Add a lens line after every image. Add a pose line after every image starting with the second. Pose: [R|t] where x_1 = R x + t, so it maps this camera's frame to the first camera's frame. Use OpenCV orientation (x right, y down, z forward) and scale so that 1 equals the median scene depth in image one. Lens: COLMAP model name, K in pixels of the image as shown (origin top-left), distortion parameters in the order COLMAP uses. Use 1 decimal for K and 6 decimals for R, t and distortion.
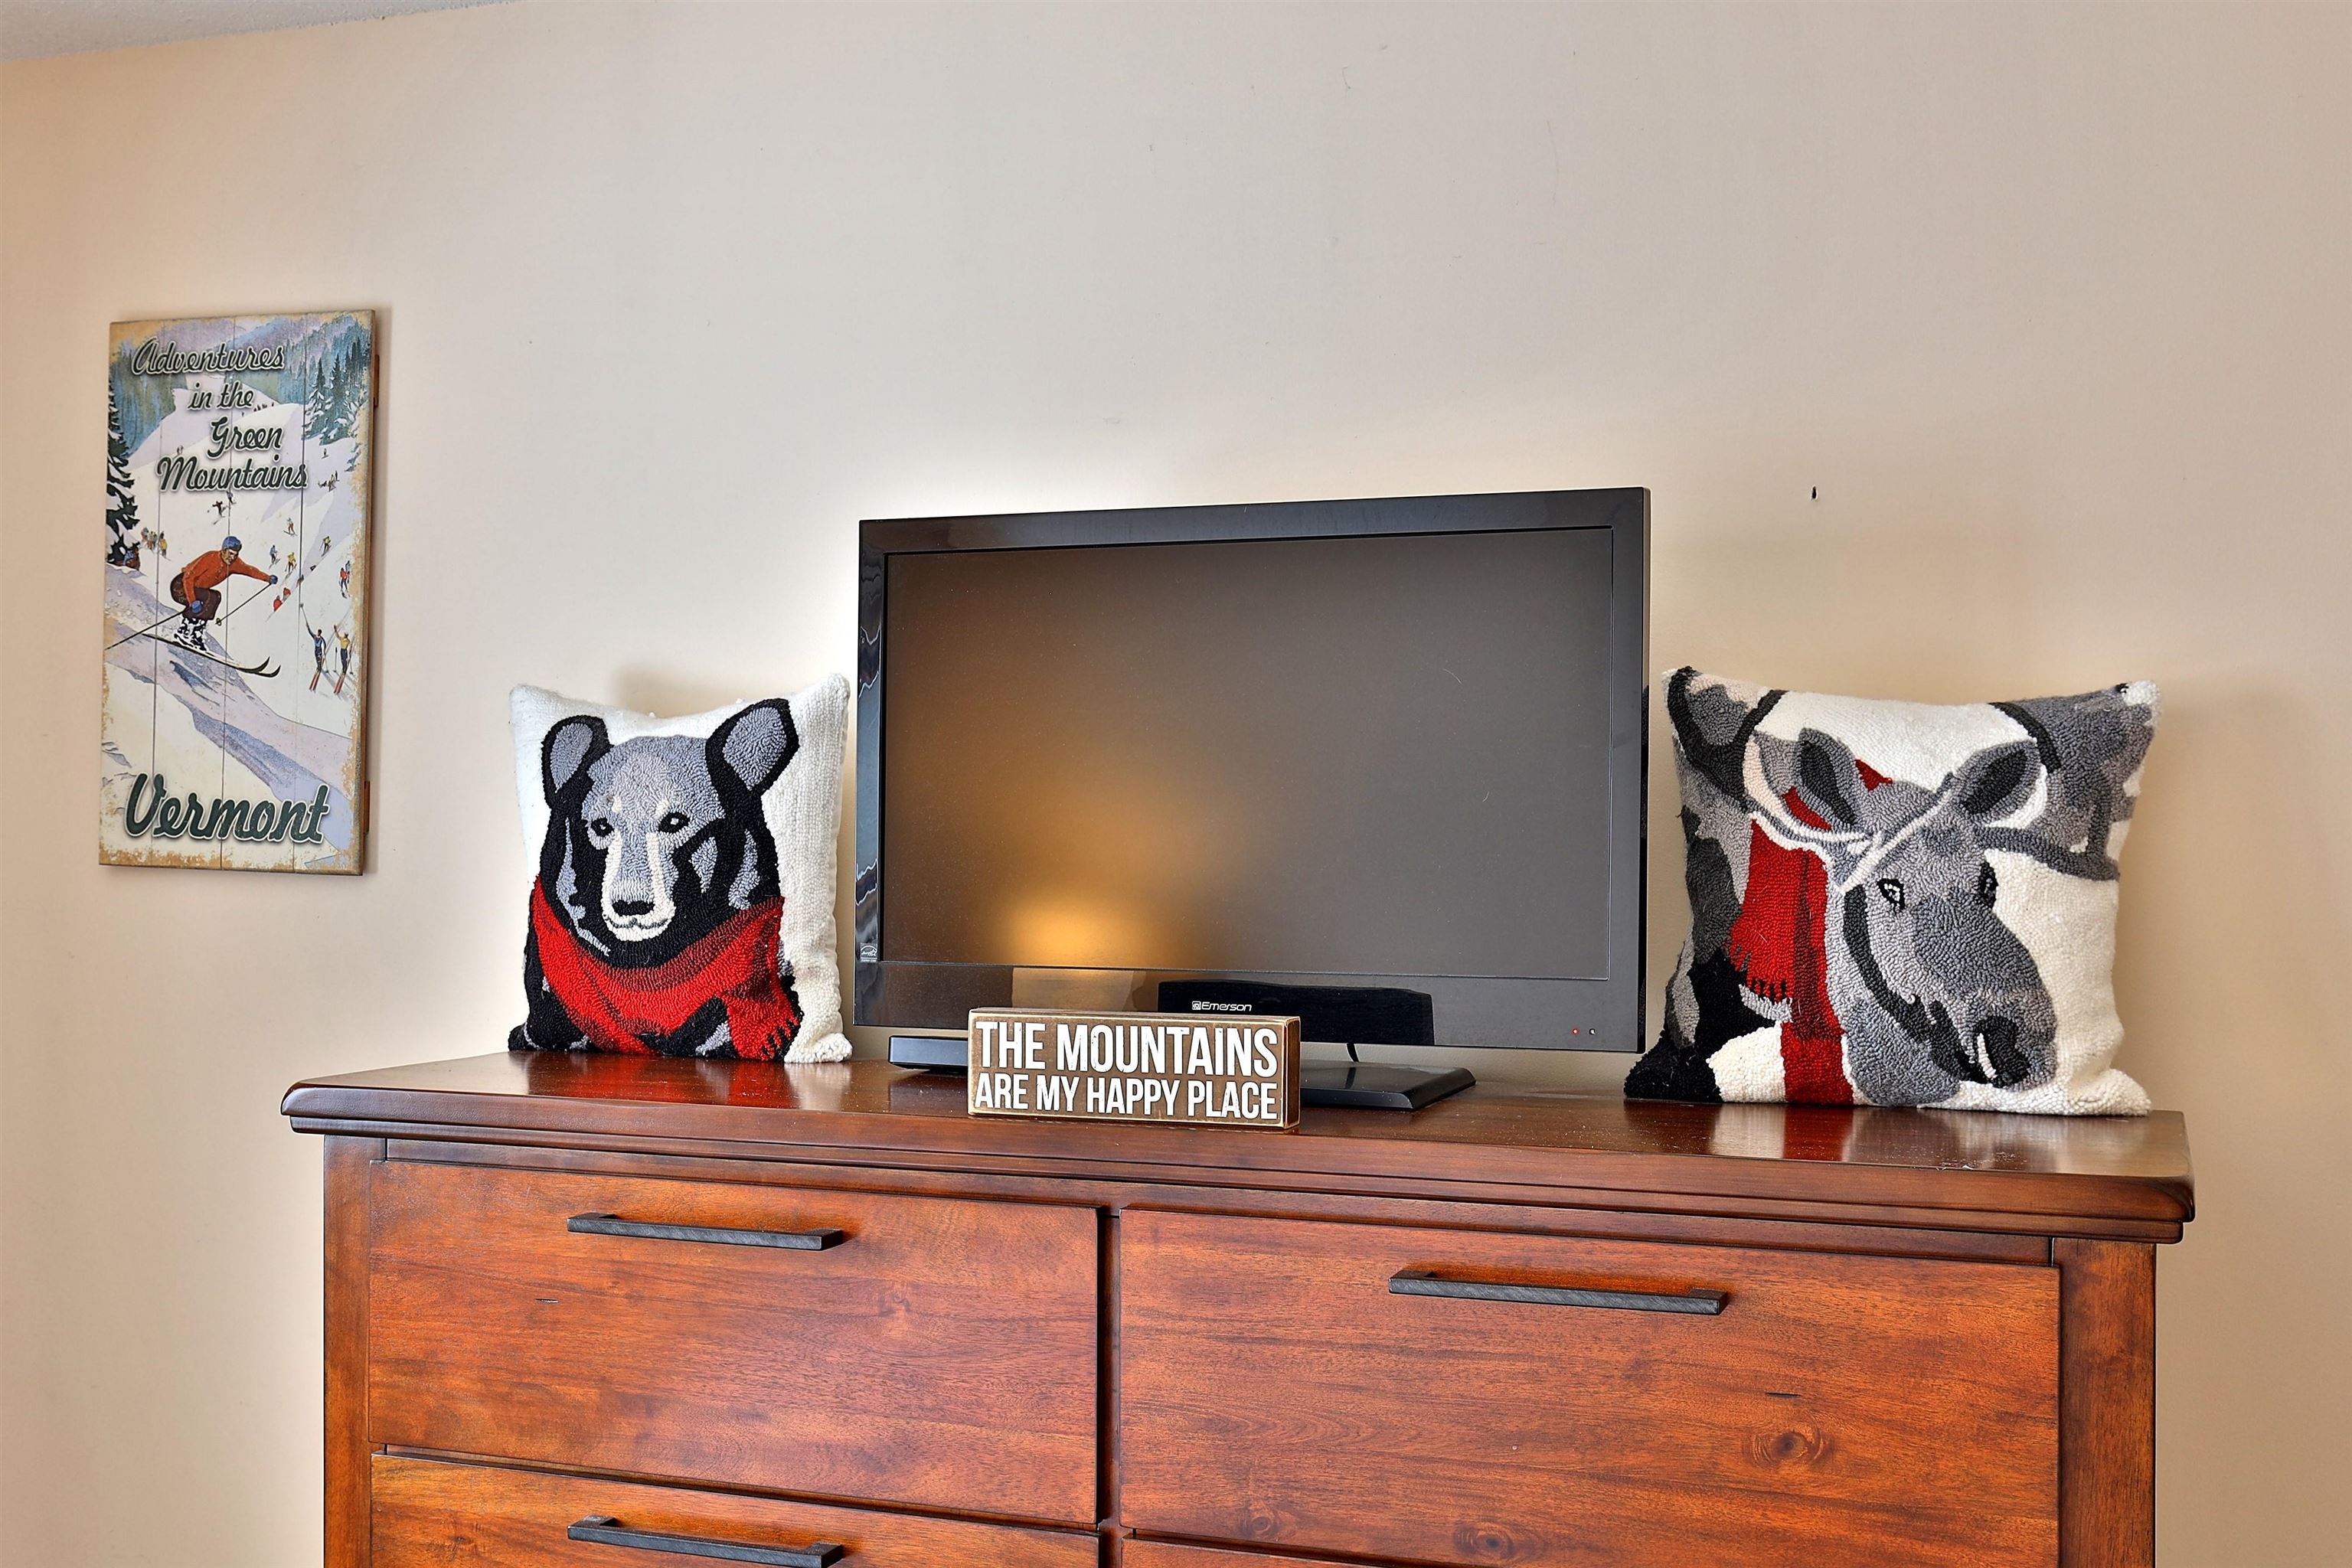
lens RADIAL K [[2708.0, 0, 1025.6], [0, 2708.0, 786.7], [0, 0, 1]] dist [0.000634, 0.001774]
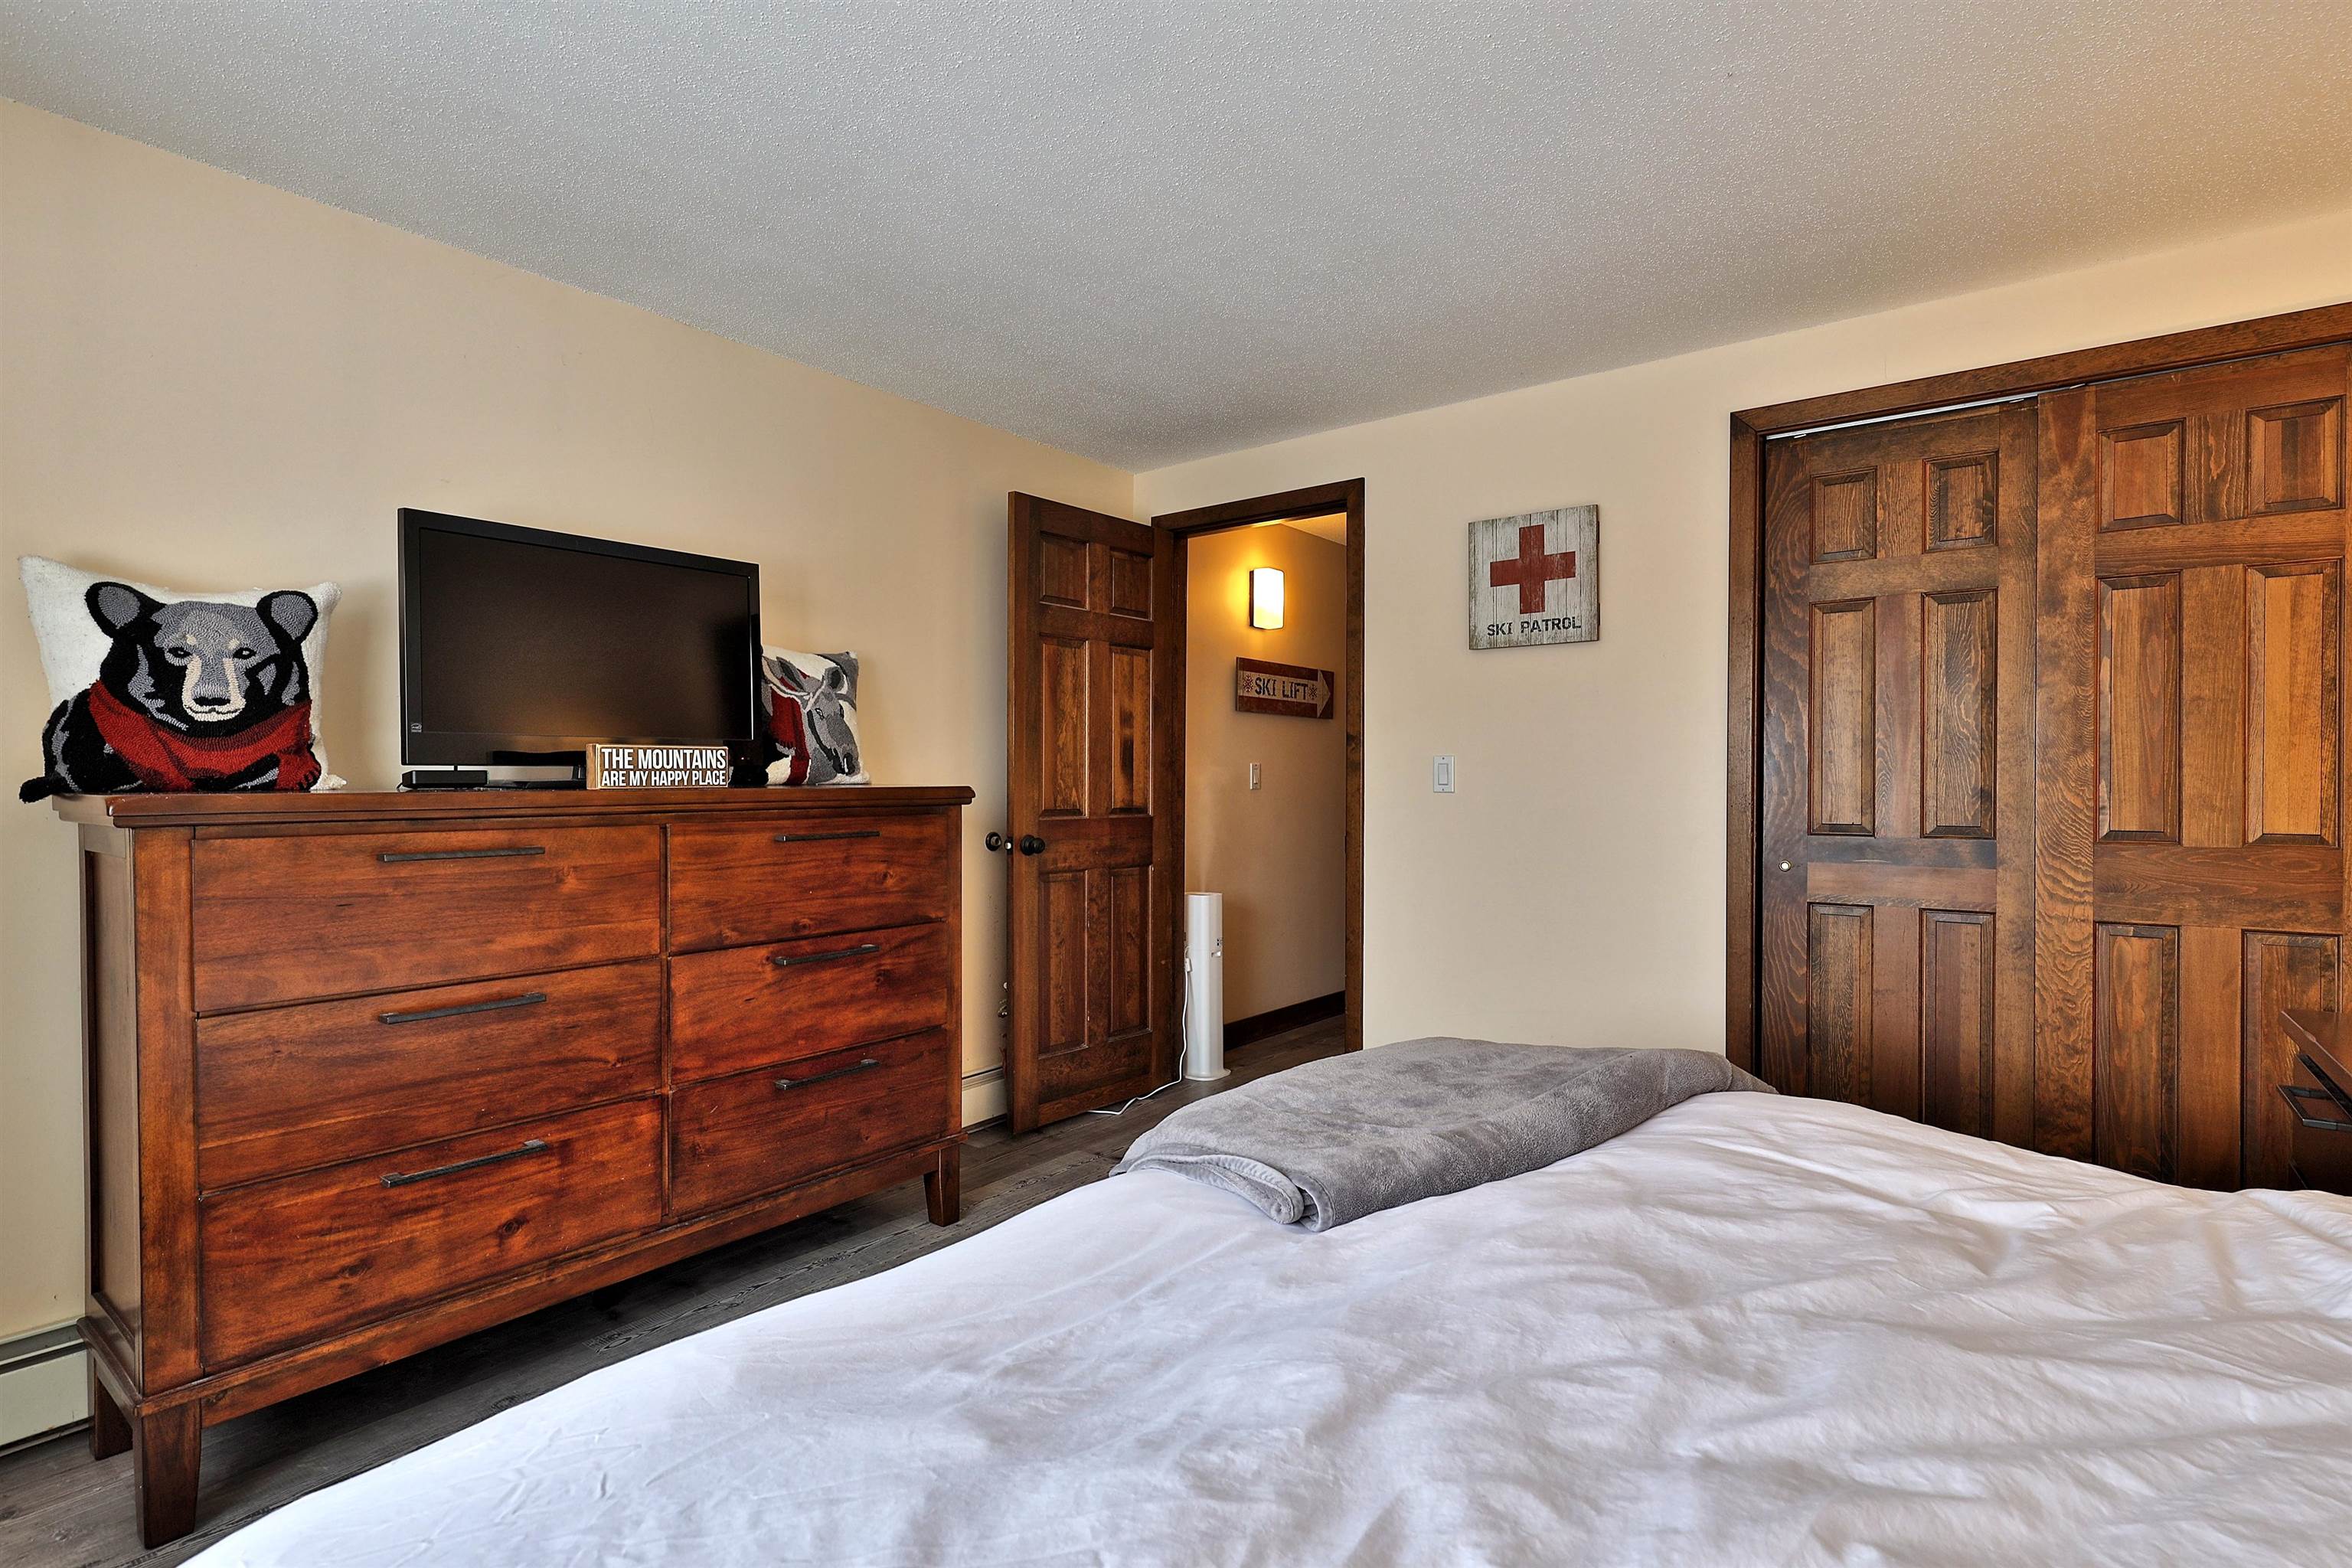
lens RADIAL K [[1146.8, 0, 1178.1], [0, 1146.8, 790.2], [0, 0, 1]] dist [0.003498, -0.000801]
pose [[0.269142, -0.017256, 0.962946, -0.779364], [-0.009122, 0.999749, 0.020465, 0.092109], [-0.963057, -0.014292, 0.268917, 0.253274]]
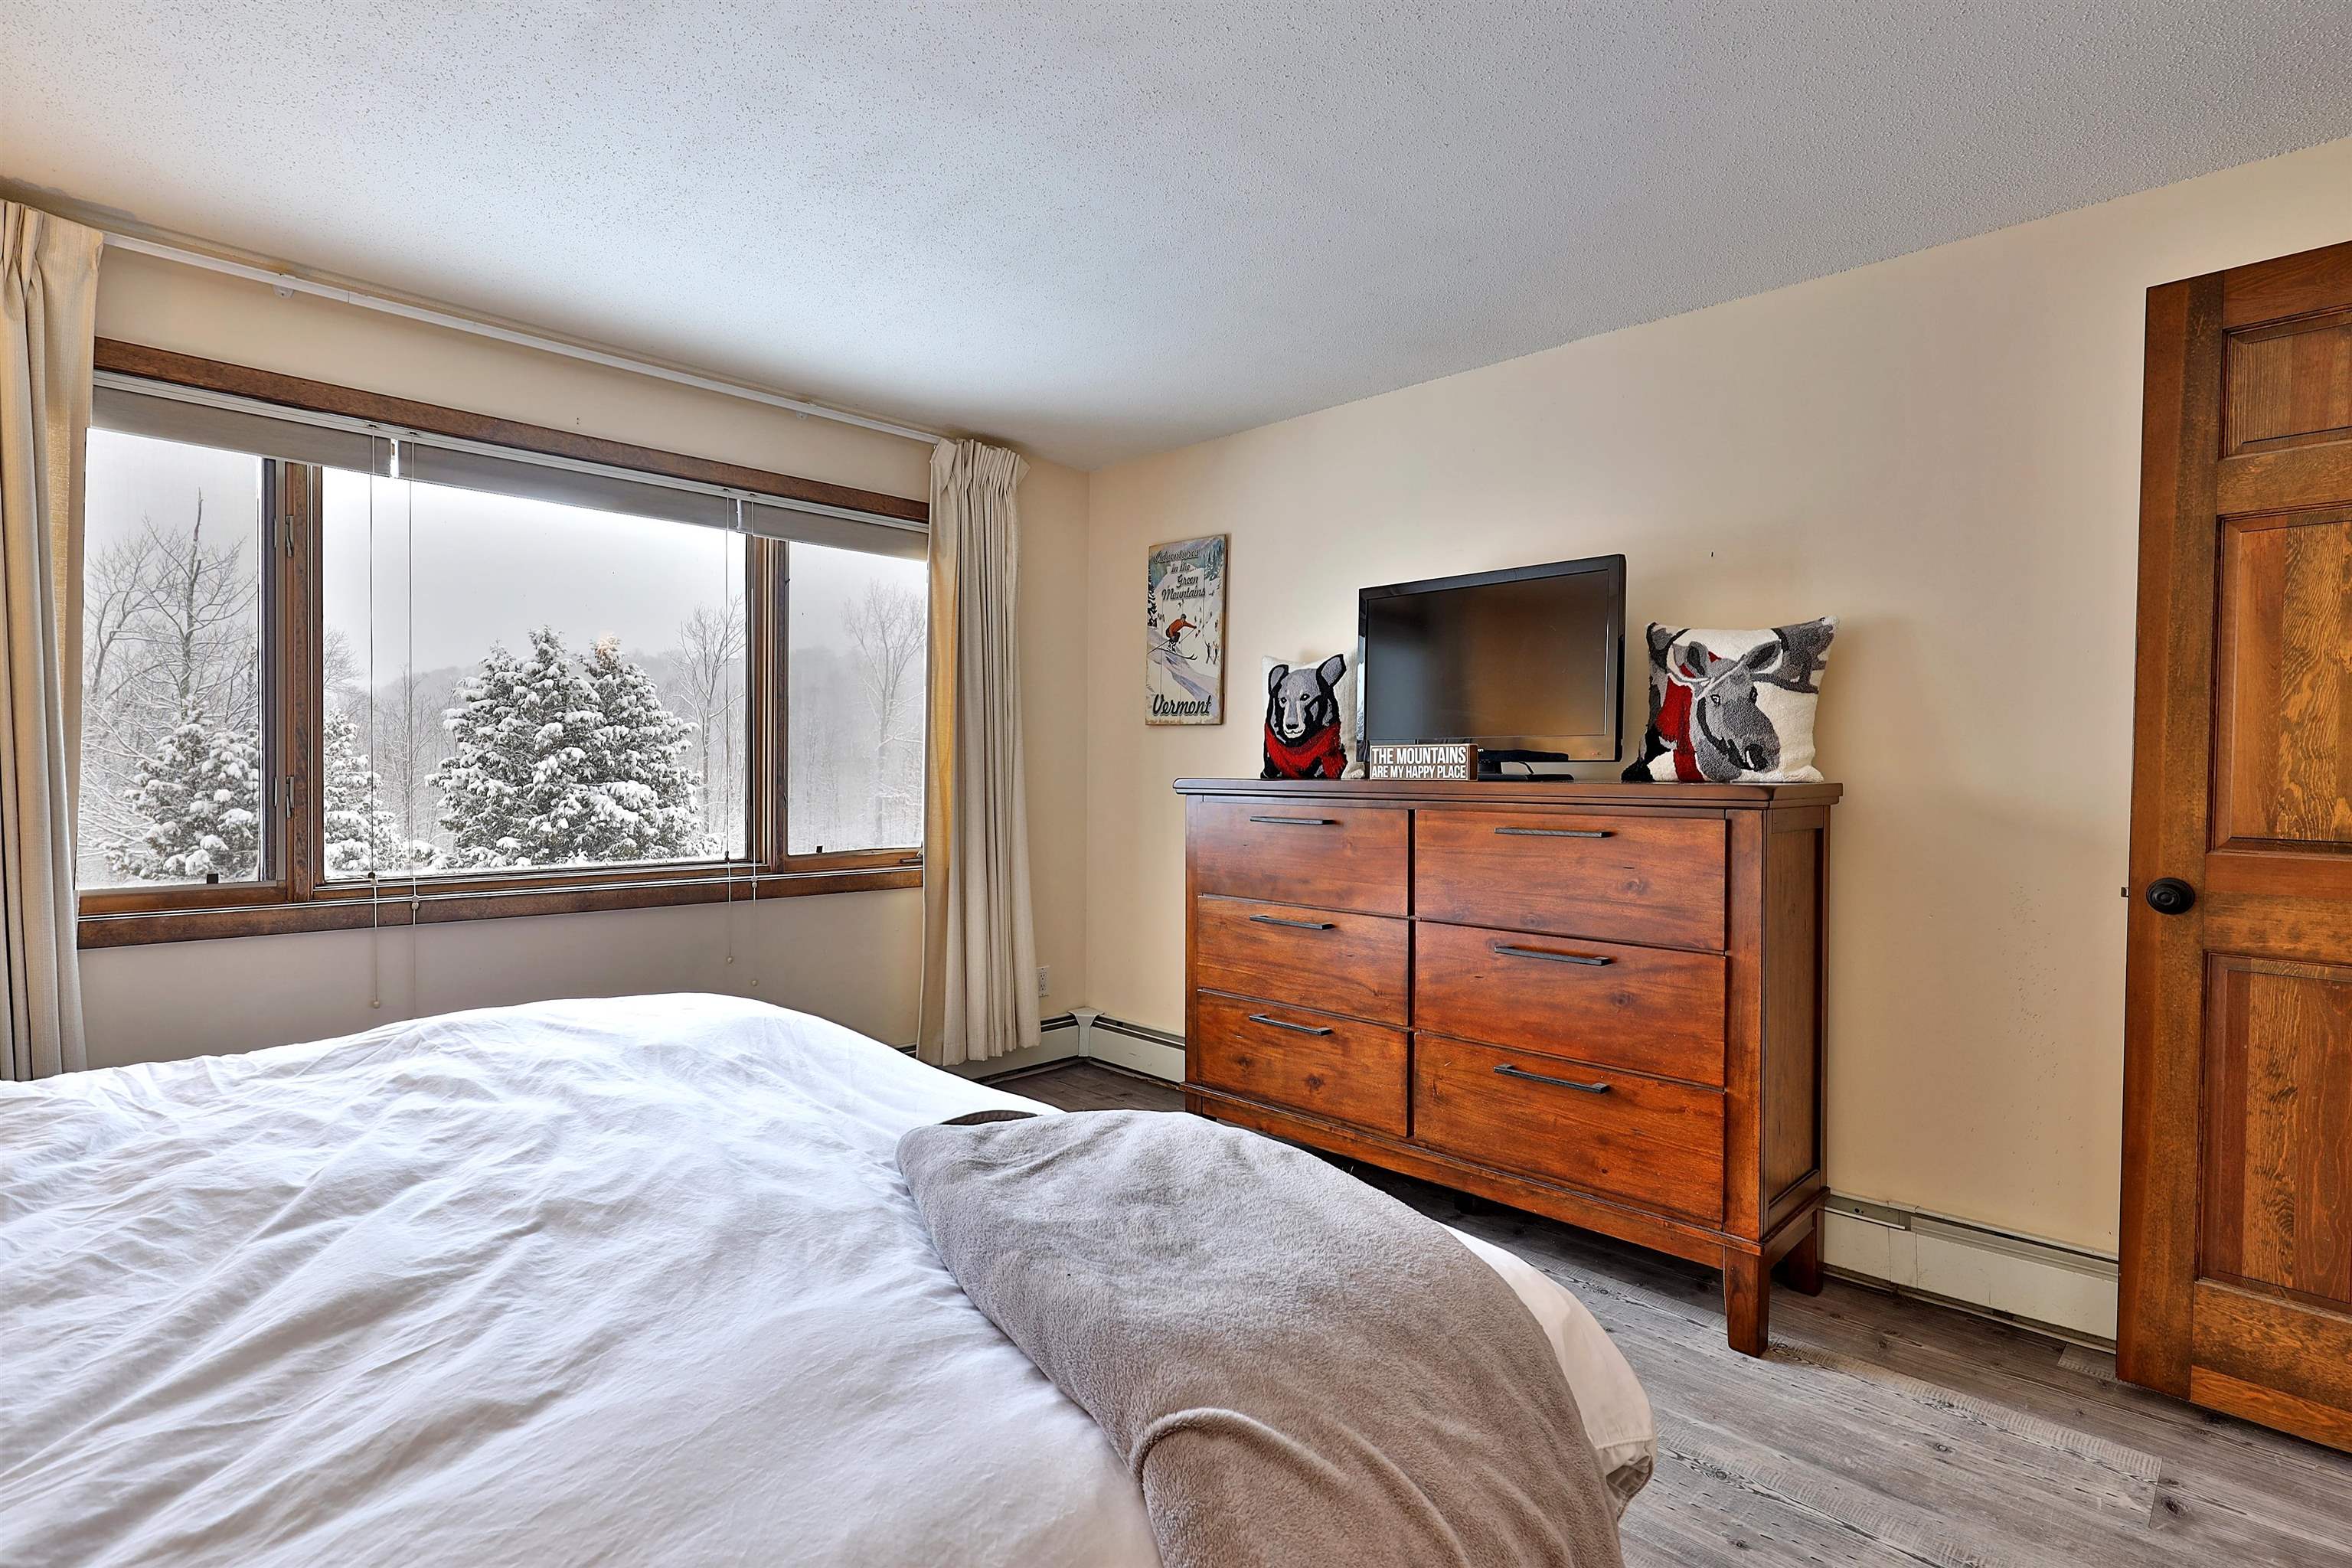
lens RADIAL K [[1130.1, 0, 1177.9], [0, 1130.1, 787.8], [0, 0, 1]] dist [-0.000332, -0.000352]
pose [[0.921053, 0.007884, -0.389356, 0.254992], [0.001188, 0.999733, 0.023055, 0.095388], [0.389434, -0.021697, 0.920799, -0.217702]]
